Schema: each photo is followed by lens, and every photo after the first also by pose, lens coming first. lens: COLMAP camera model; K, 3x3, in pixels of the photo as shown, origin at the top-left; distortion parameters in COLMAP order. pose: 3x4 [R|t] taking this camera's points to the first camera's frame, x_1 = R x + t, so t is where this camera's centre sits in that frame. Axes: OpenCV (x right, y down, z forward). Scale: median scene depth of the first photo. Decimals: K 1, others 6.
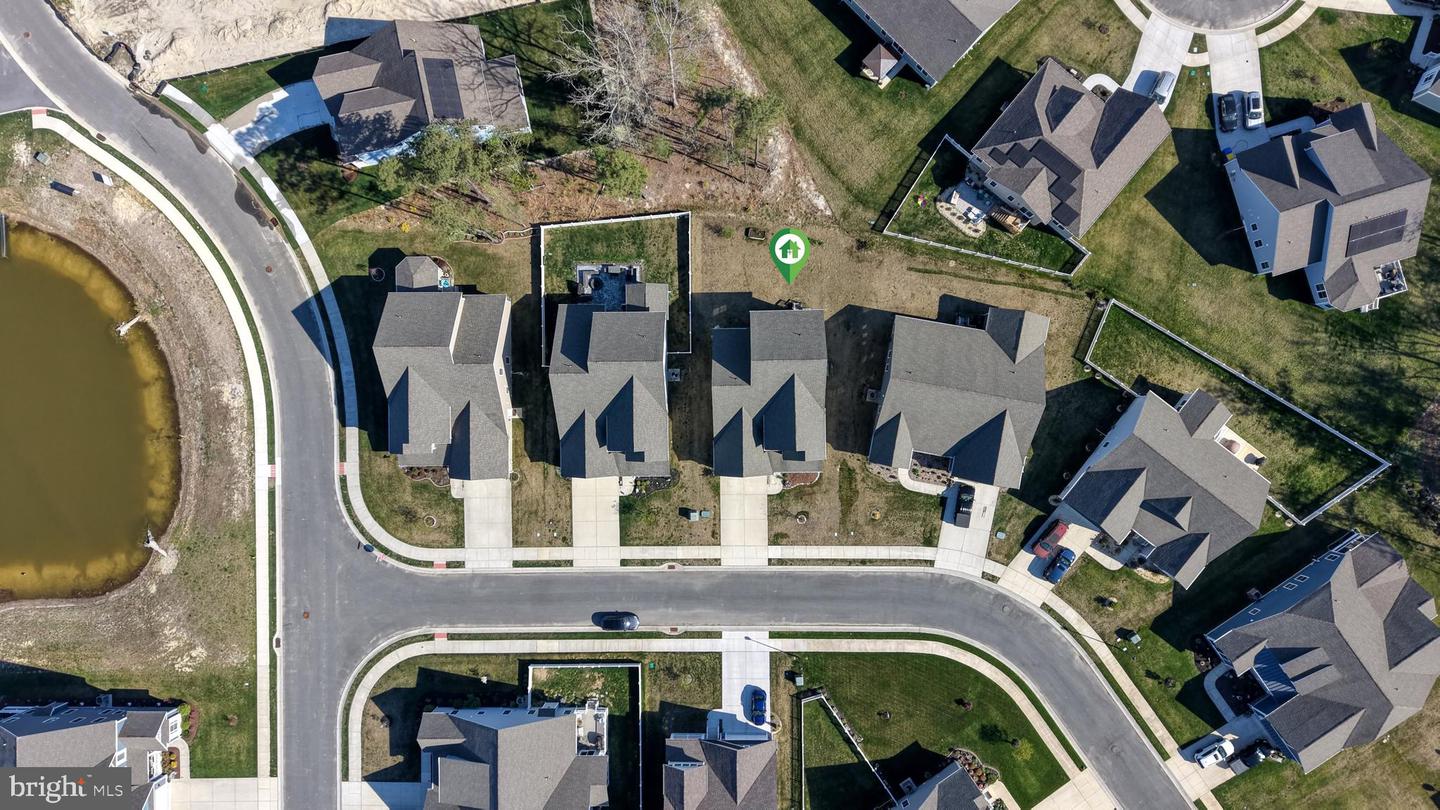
lens RADIAL K [[962.8, 0, 716.1], [0, 962.8, 409.6], [0, 0, 1]] dist [0.018093, -0.021140]
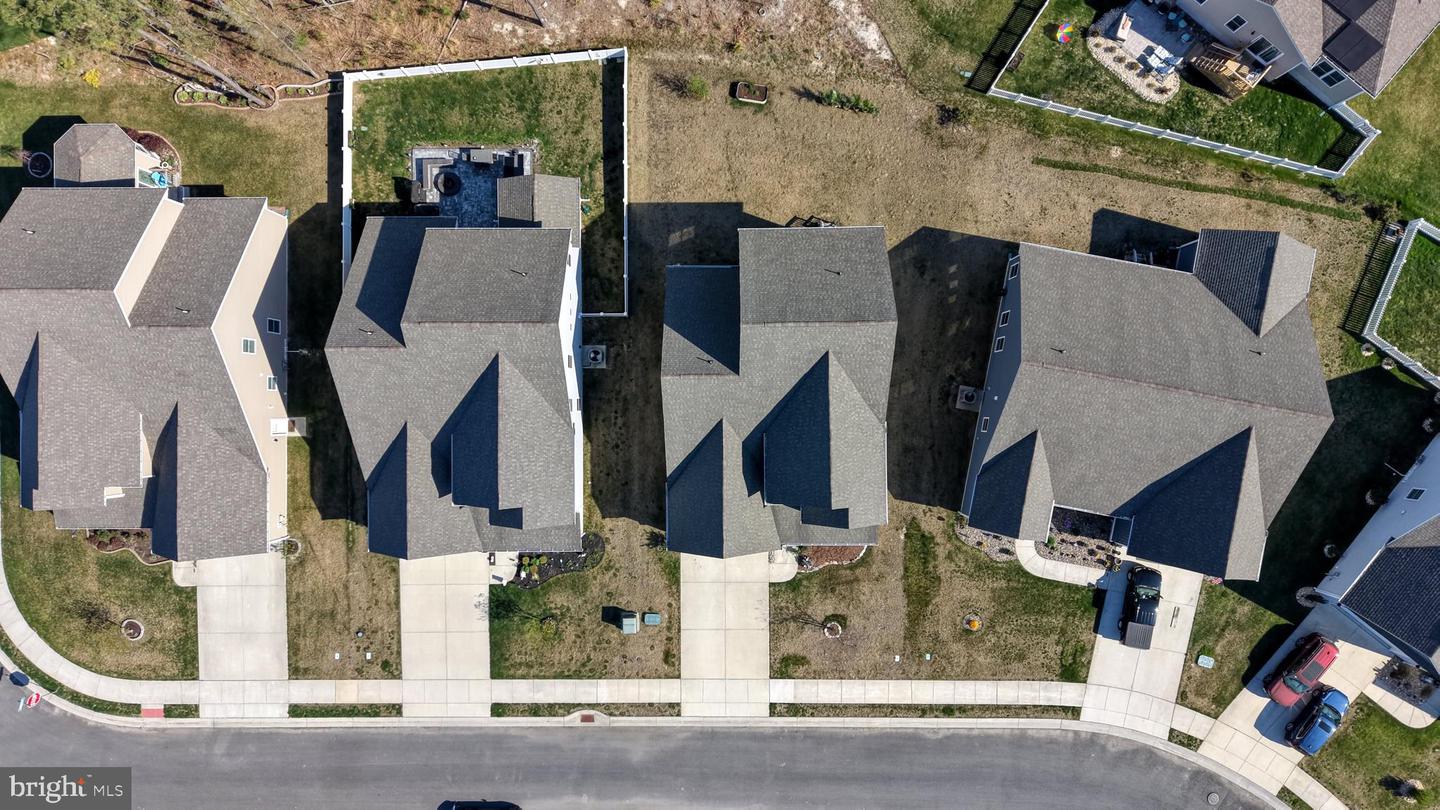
lens RADIAL K [[962.8, 0, 721.8], [0, 962.8, 403.2], [0, 0, 1]] dist [0.018093, -0.021140]
pose [[0.999682, 0.006173, 0.024439, 0.013772], [-0.005857, 0.999898, -0.012994, -0.003920], [-0.024517, 0.012847, 0.999617, 0.469911]]
